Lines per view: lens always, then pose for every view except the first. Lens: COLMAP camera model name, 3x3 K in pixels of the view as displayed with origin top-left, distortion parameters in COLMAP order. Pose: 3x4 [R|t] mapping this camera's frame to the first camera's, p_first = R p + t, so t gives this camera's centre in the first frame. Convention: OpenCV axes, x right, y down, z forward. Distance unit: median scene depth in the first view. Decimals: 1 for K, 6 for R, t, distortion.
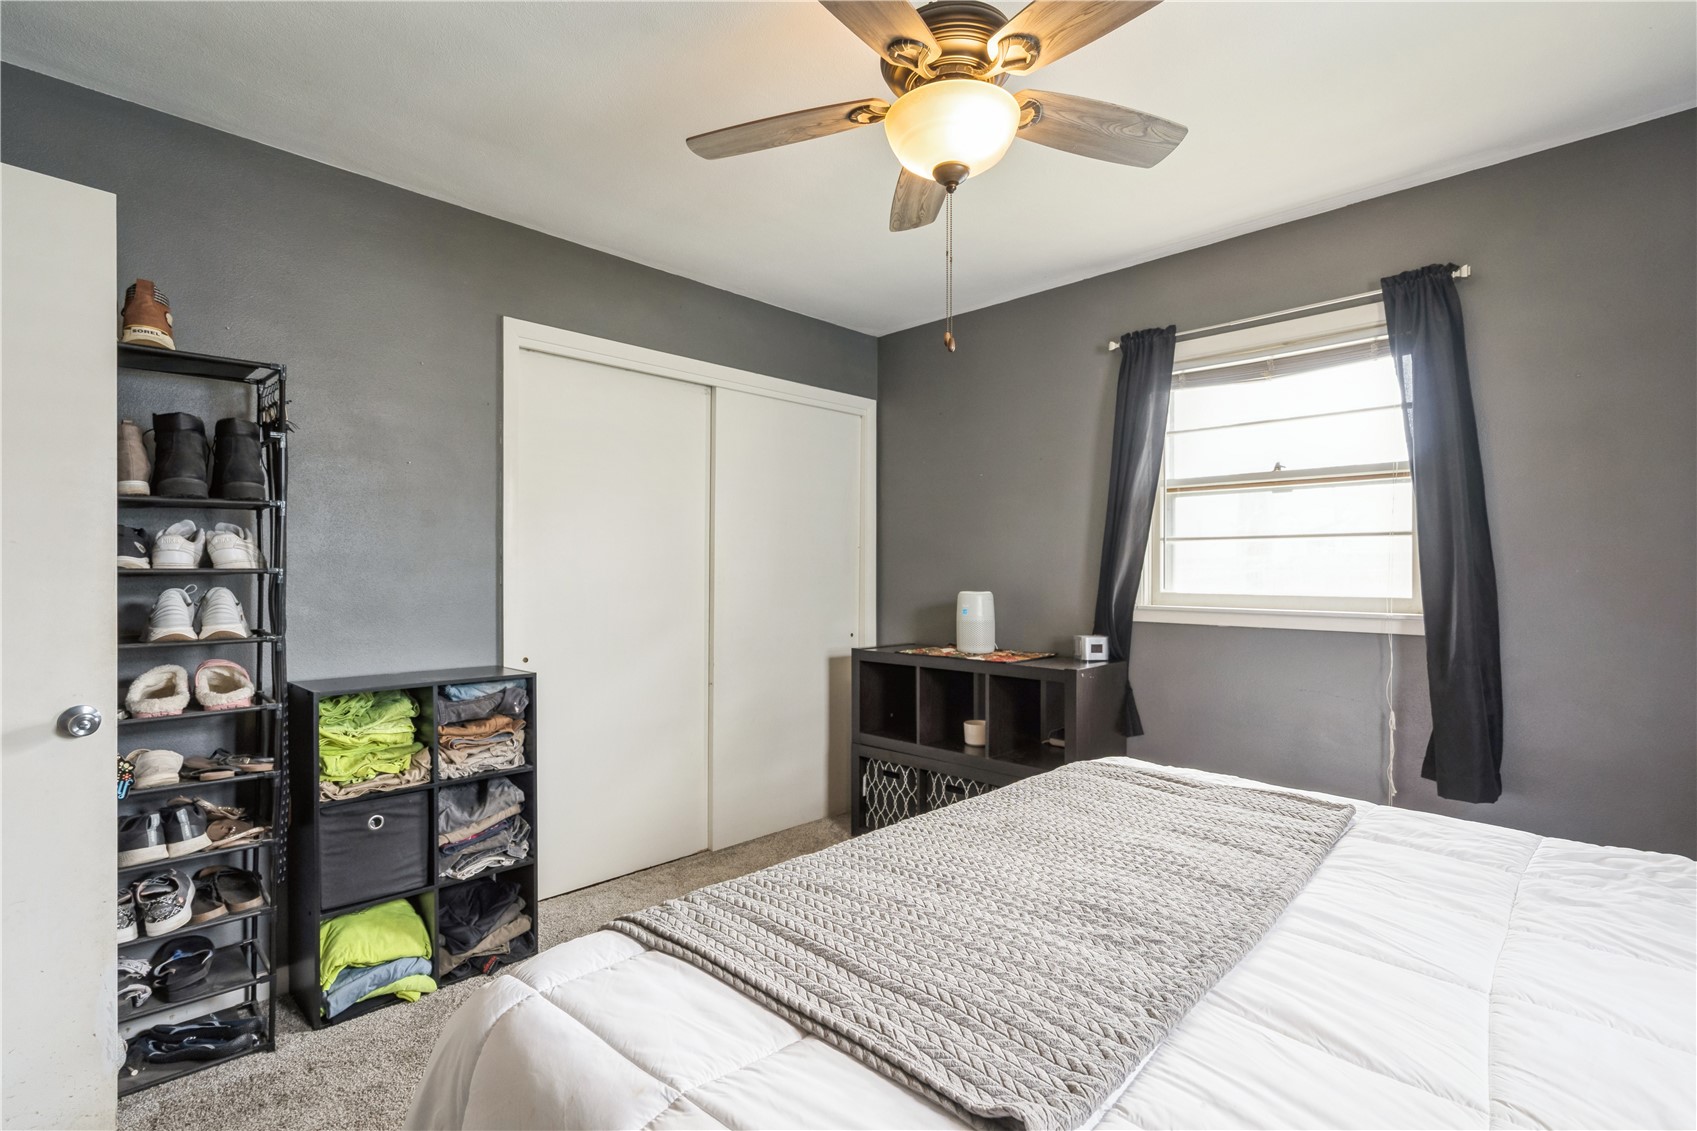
lens RADIAL K [[807.1, 0, 848.5], [0, 807.1, 565.5], [0, 0, 1]] dist [-0.000333, 0.000025]
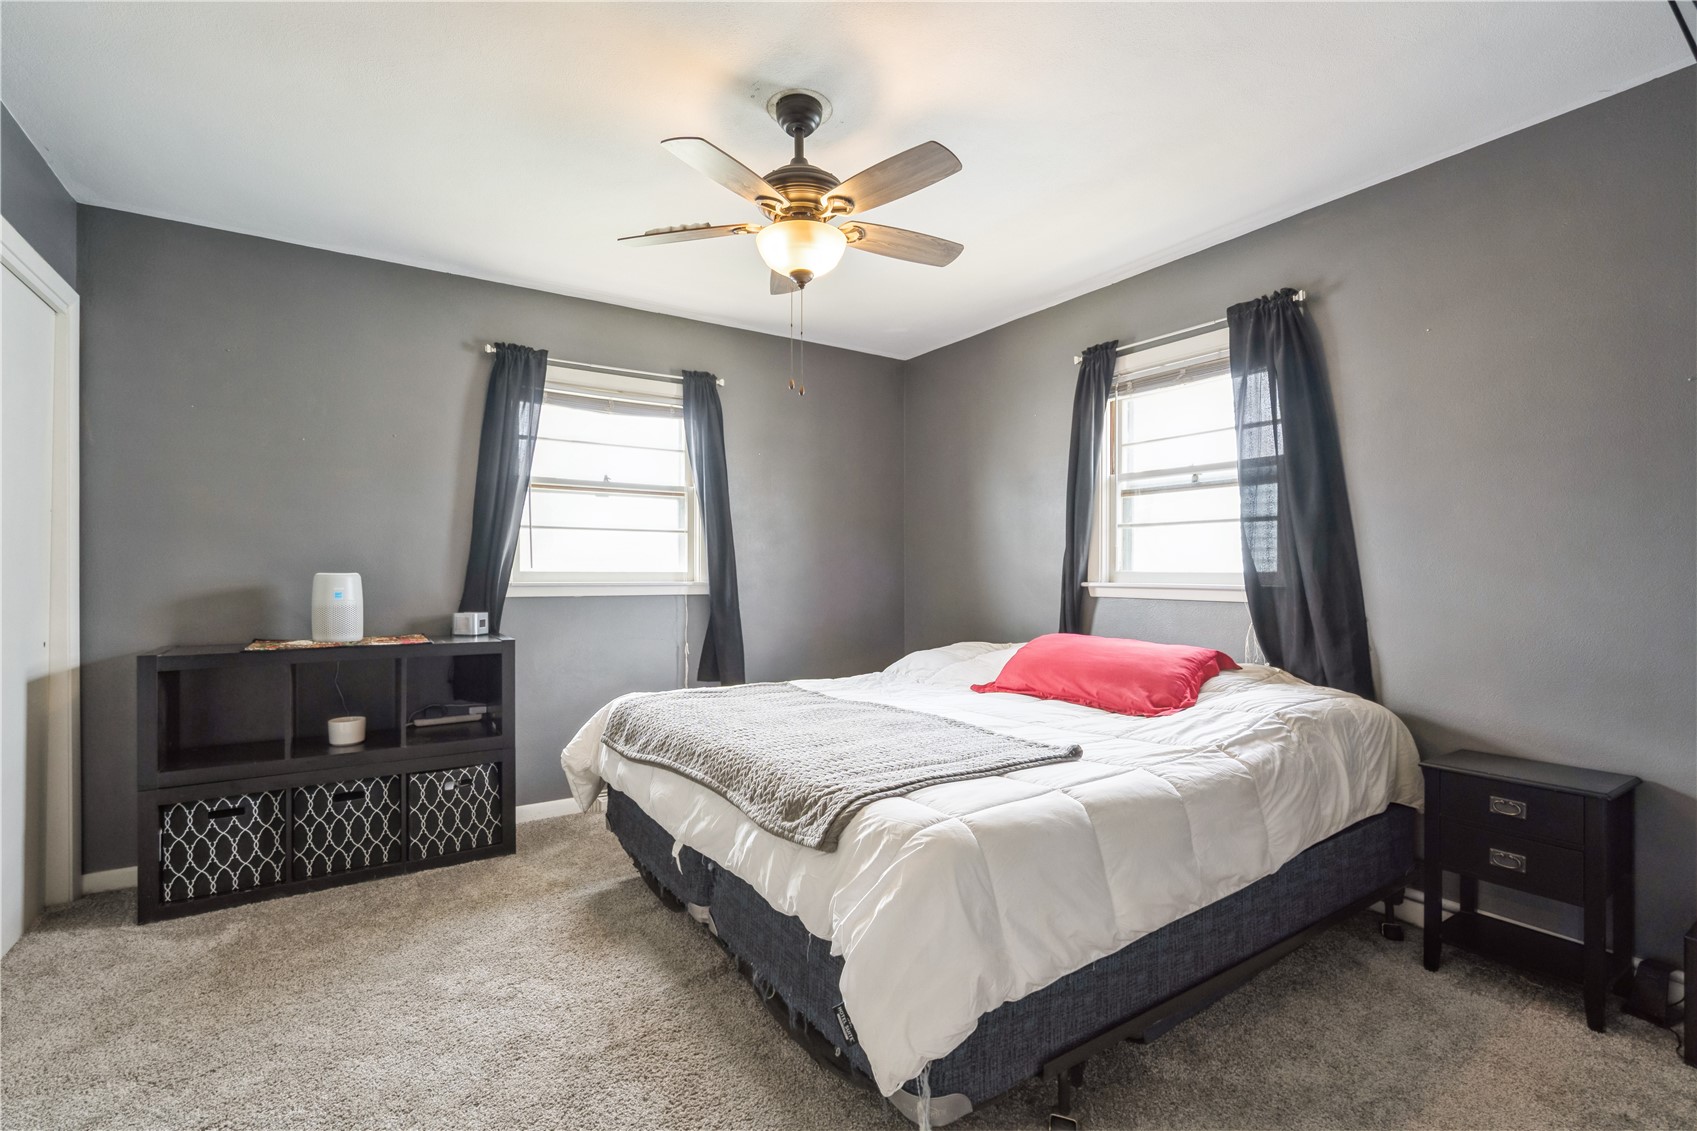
lens RADIAL K [[760.4, 0, 848.5], [0, 760.4, 565.5], [0, 0, 1]] dist [0.000436, 0.000308]
pose [[0.201740, 0.009227, 0.979396, -0.597651], [-0.004623, 0.999953, -0.008468, 0.031754], [-0.979428, -0.002819, 0.201774, 0.311386]]
